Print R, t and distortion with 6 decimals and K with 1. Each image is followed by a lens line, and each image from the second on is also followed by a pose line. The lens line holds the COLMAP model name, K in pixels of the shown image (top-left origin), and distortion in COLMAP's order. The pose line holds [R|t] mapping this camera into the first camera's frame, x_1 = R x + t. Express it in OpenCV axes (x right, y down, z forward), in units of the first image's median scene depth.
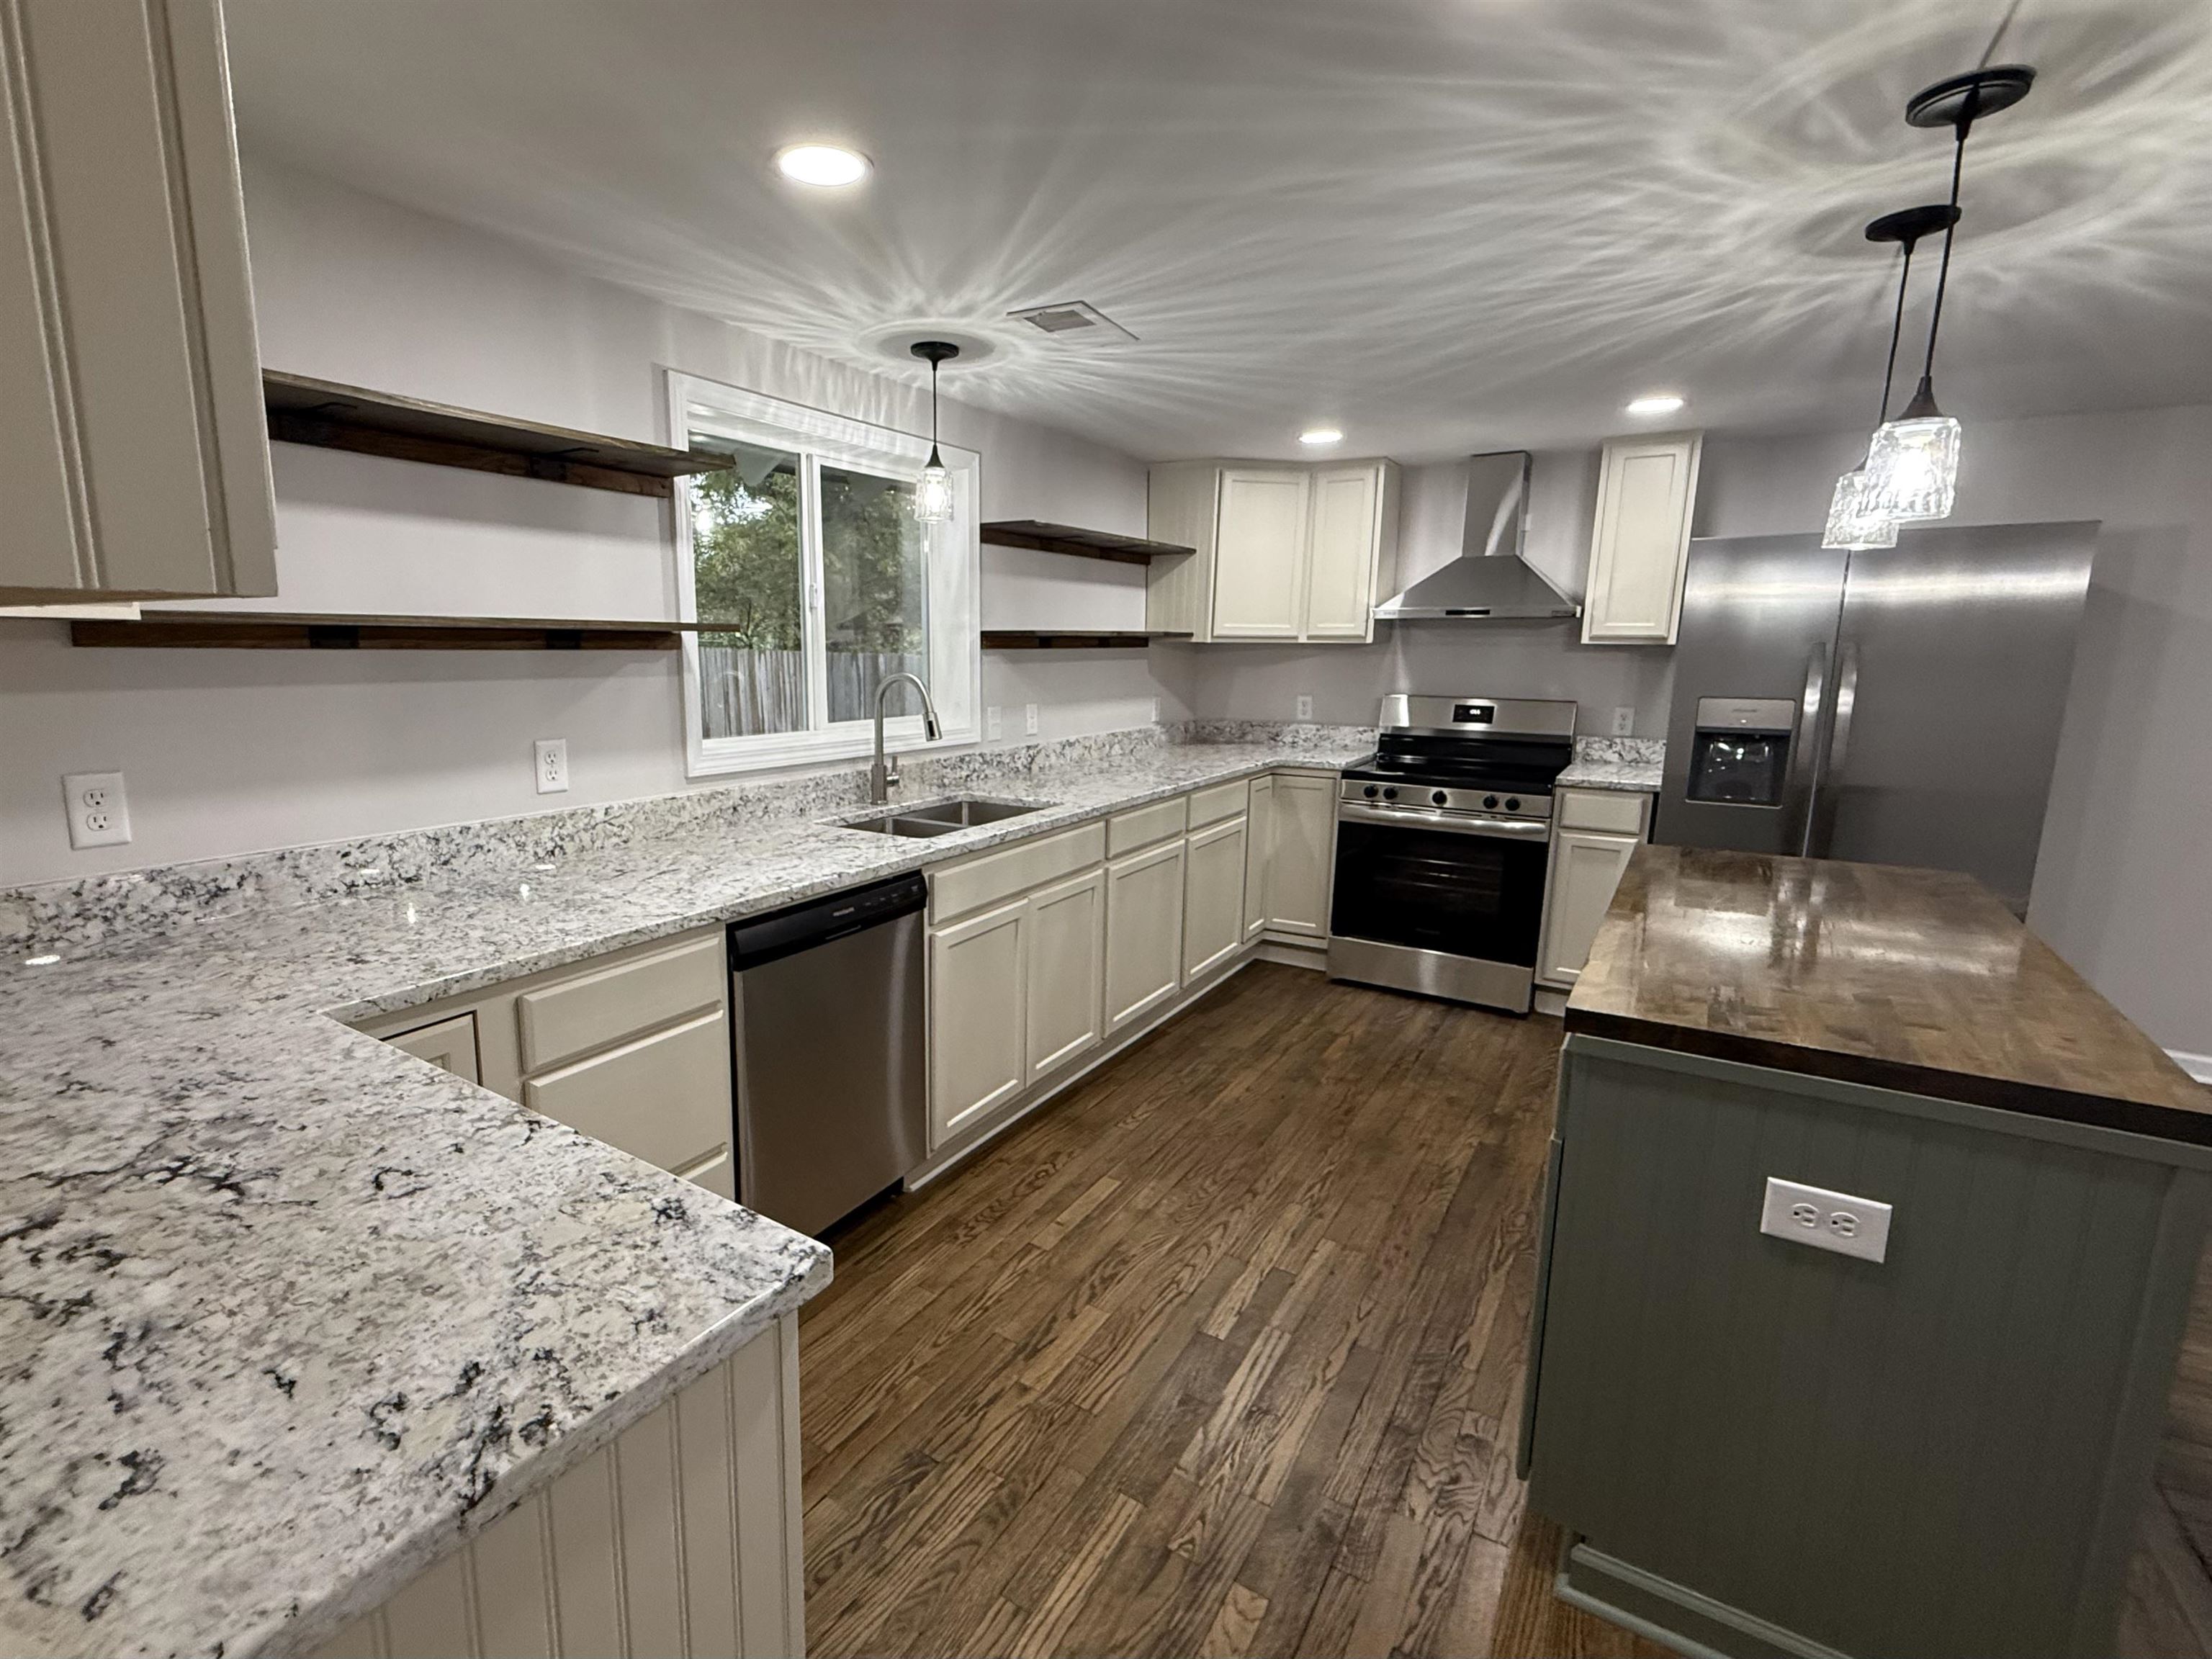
lens RADIAL K [[1022.4, 0, 1008.3], [0, 1022.4, 824.9], [0, 0, 1]] dist [0.000321, -0.000643]
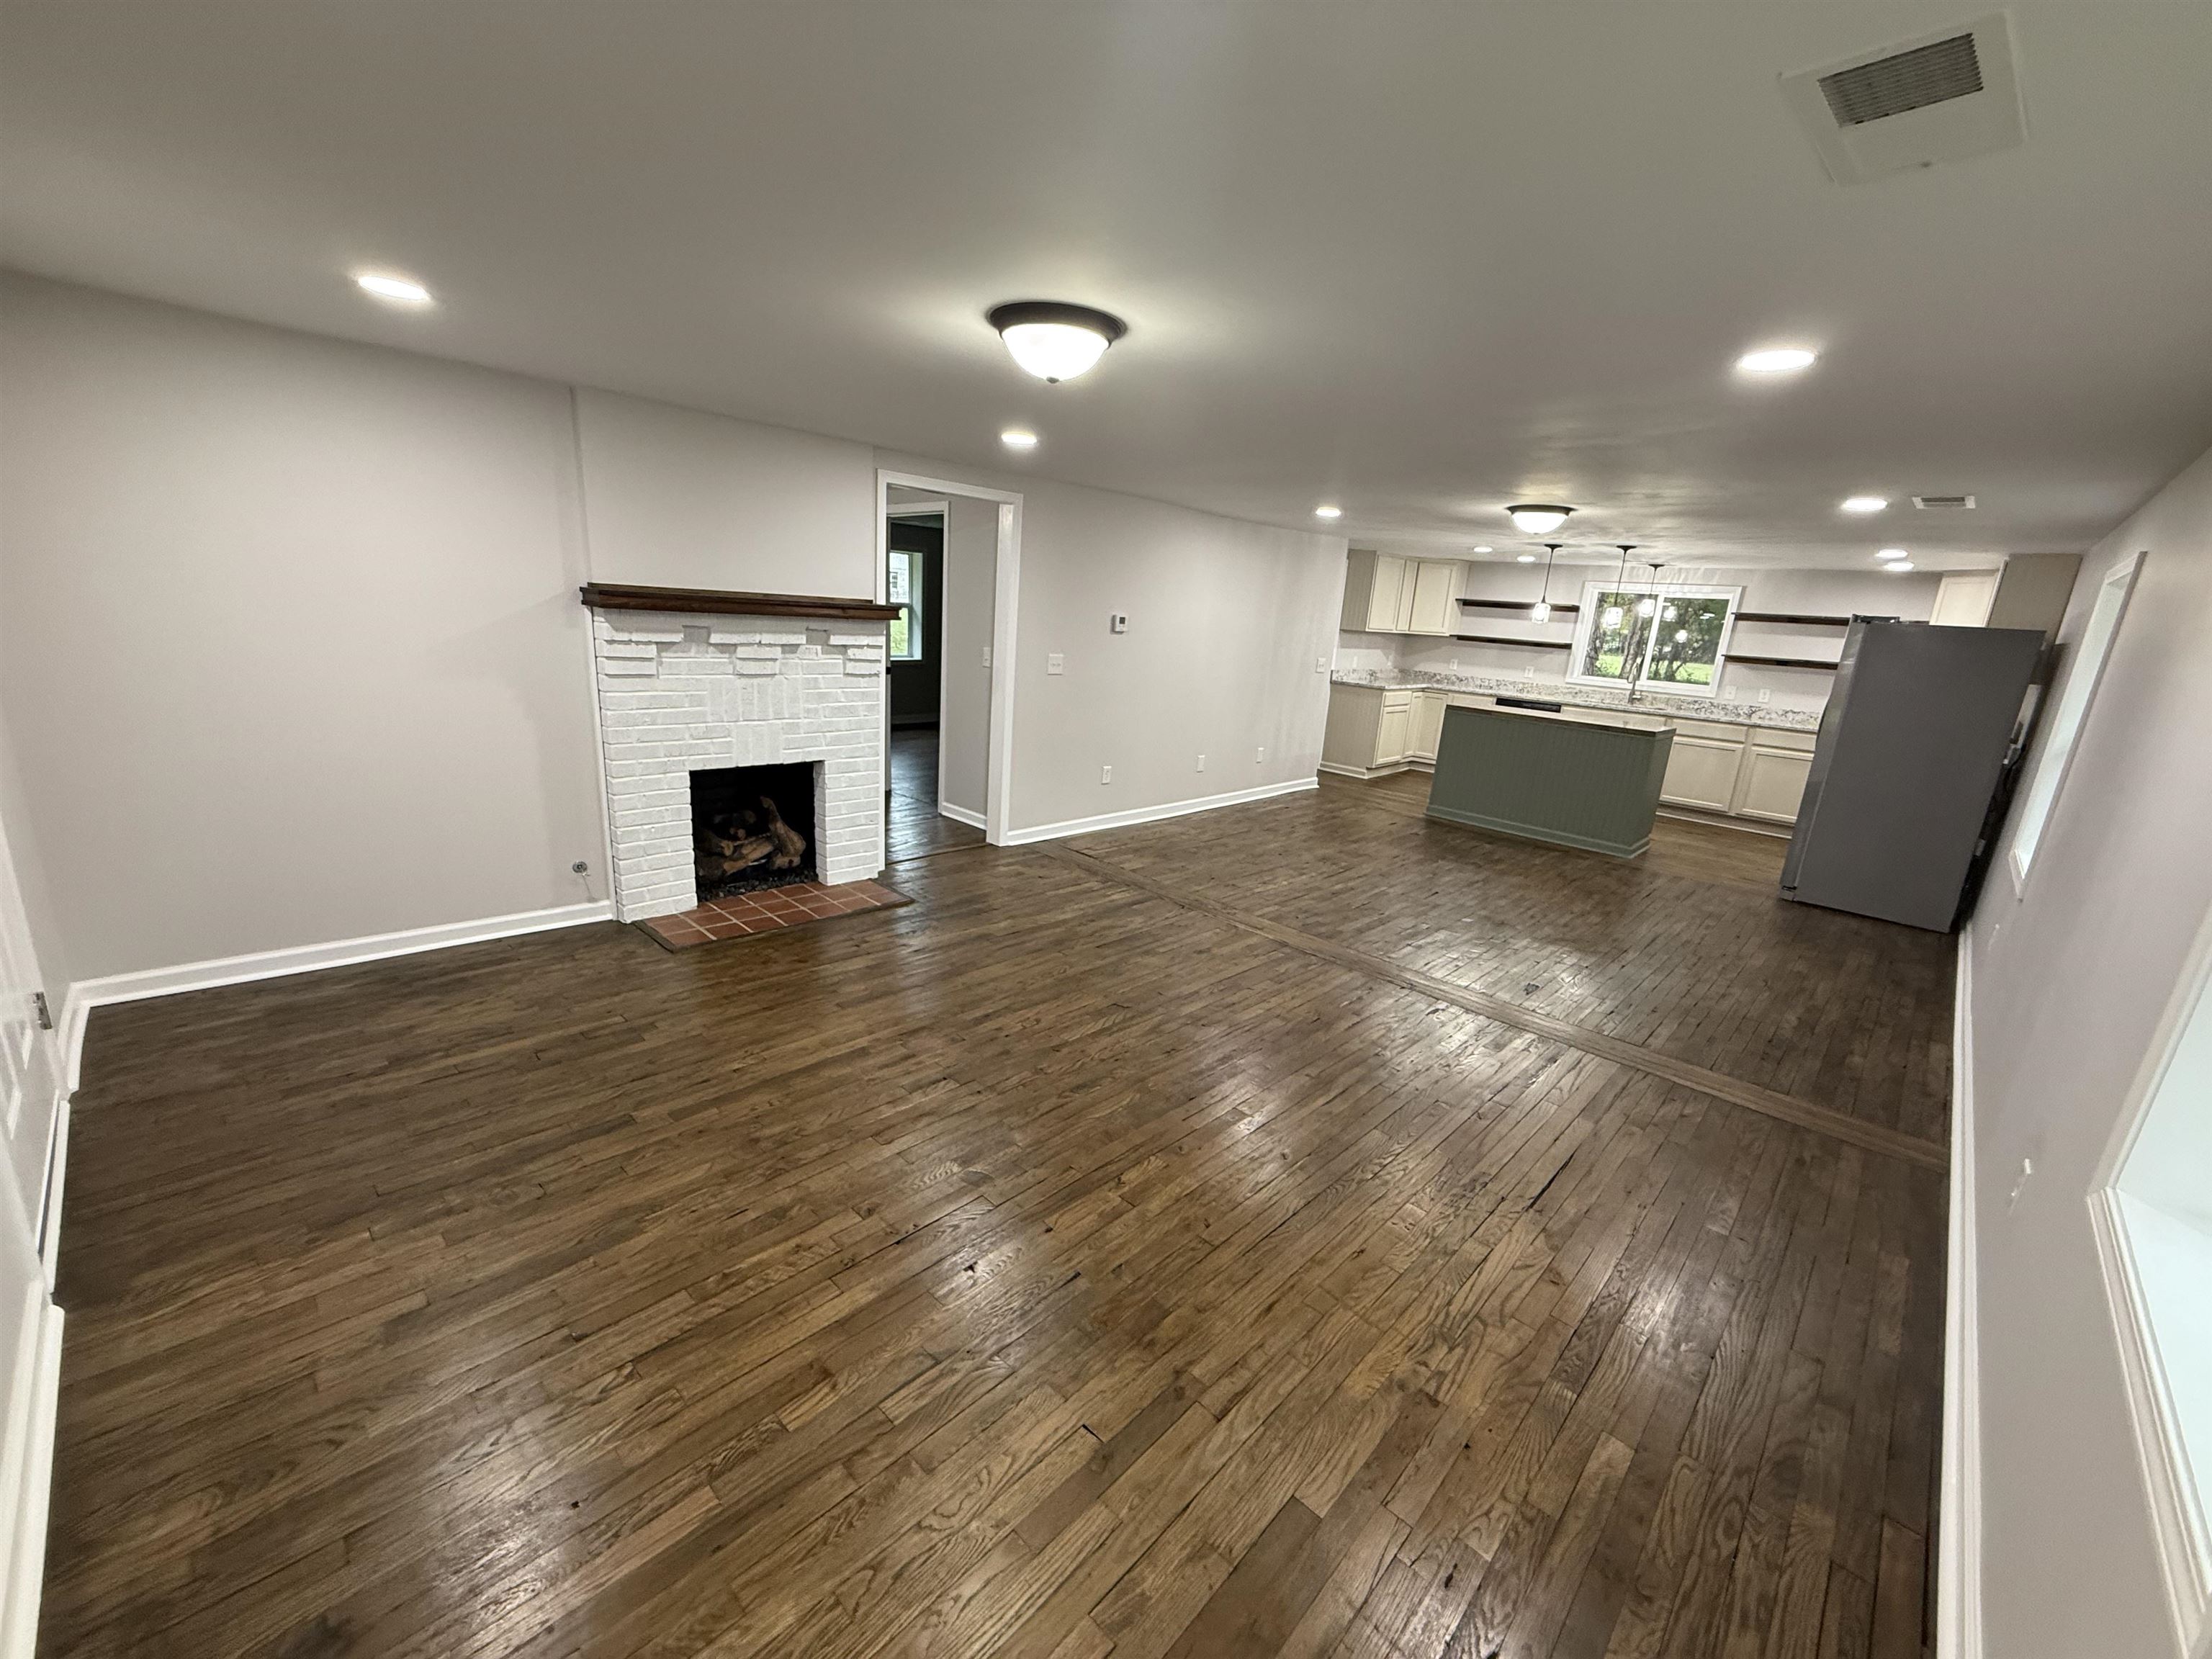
lens RADIAL K [[875.3, 0, 1099.7], [0, 875.3, 831.1], [0, 0, 1]] dist [0.000500, 0.000099]
pose [[-0.168409, 0.231380, -0.958176, 3.497339], [-0.238159, 0.933710, 0.267330, 0.016195], [0.956514, 0.273219, -0.102140, -0.231425]]
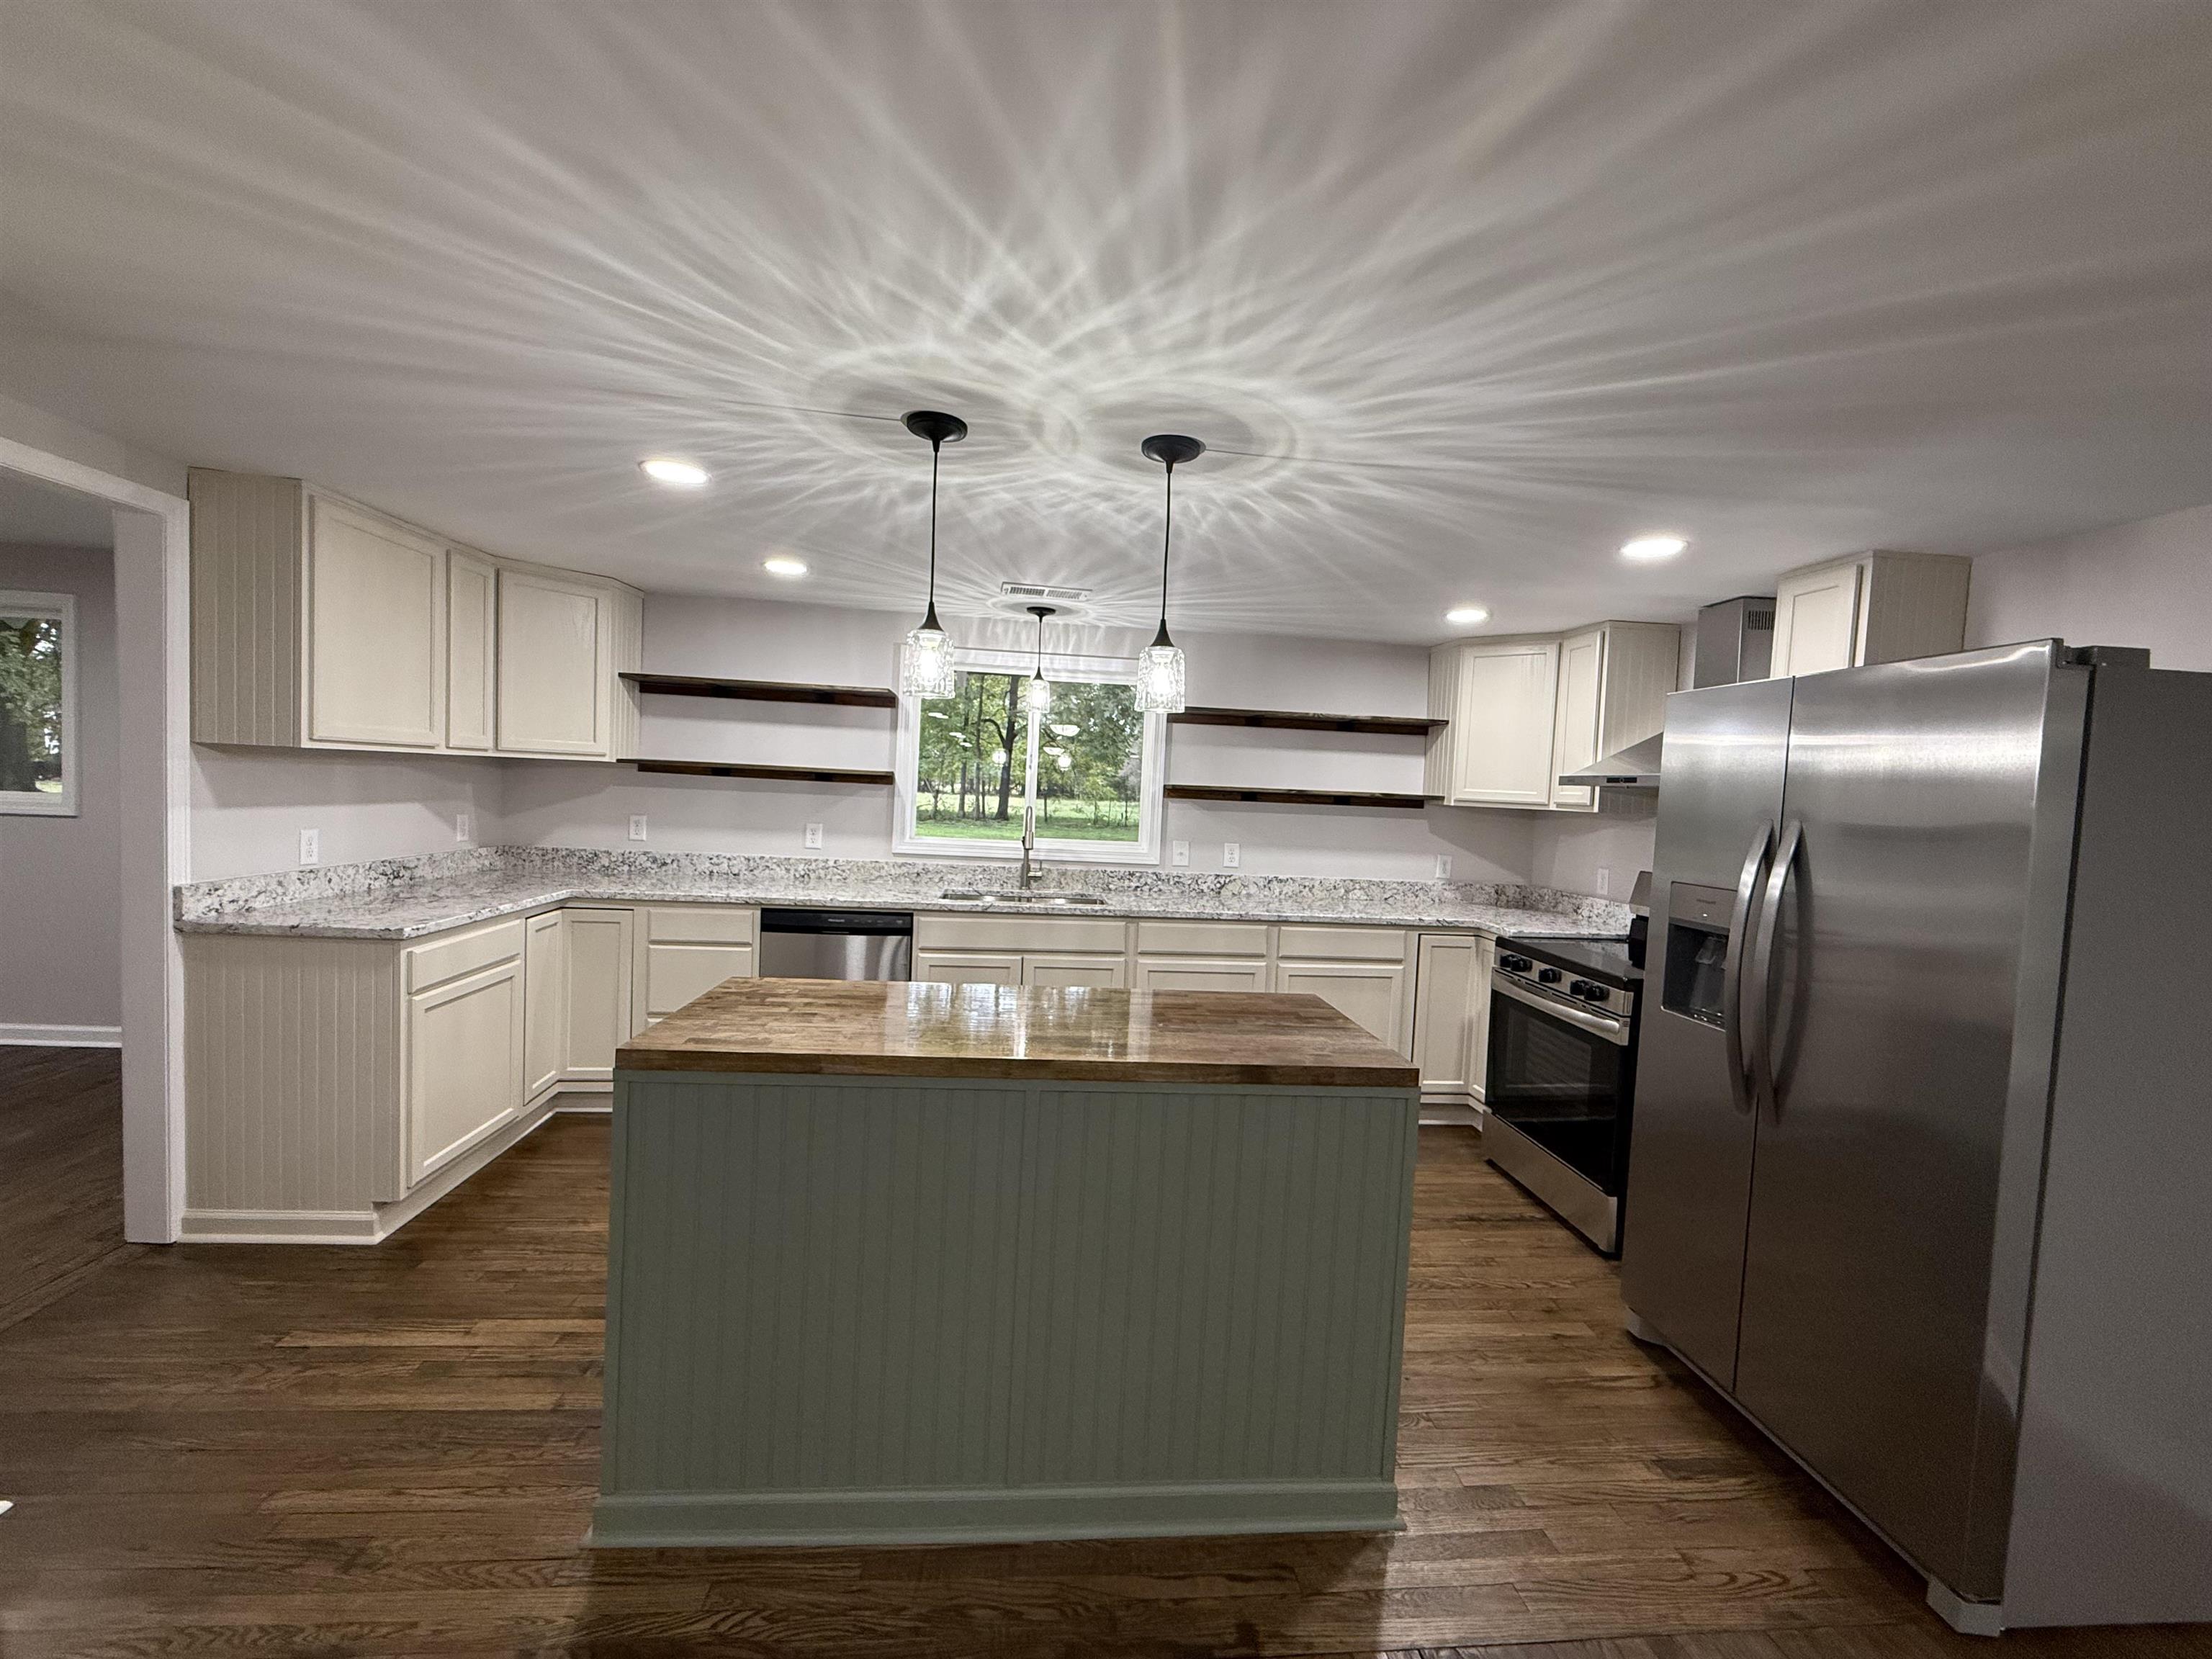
lens RADIAL K [[894.2, 0, 1106.0], [0, 894.2, 829.5], [0, 0, 1]] dist [-0.000005, 0.000002]
pose [[0.632491, 0.062153, -0.772070, 1.226577], [-0.178503, 0.981641, -0.067208, -0.049650], [0.753719, 0.180326, 0.631974, 0.265344]]
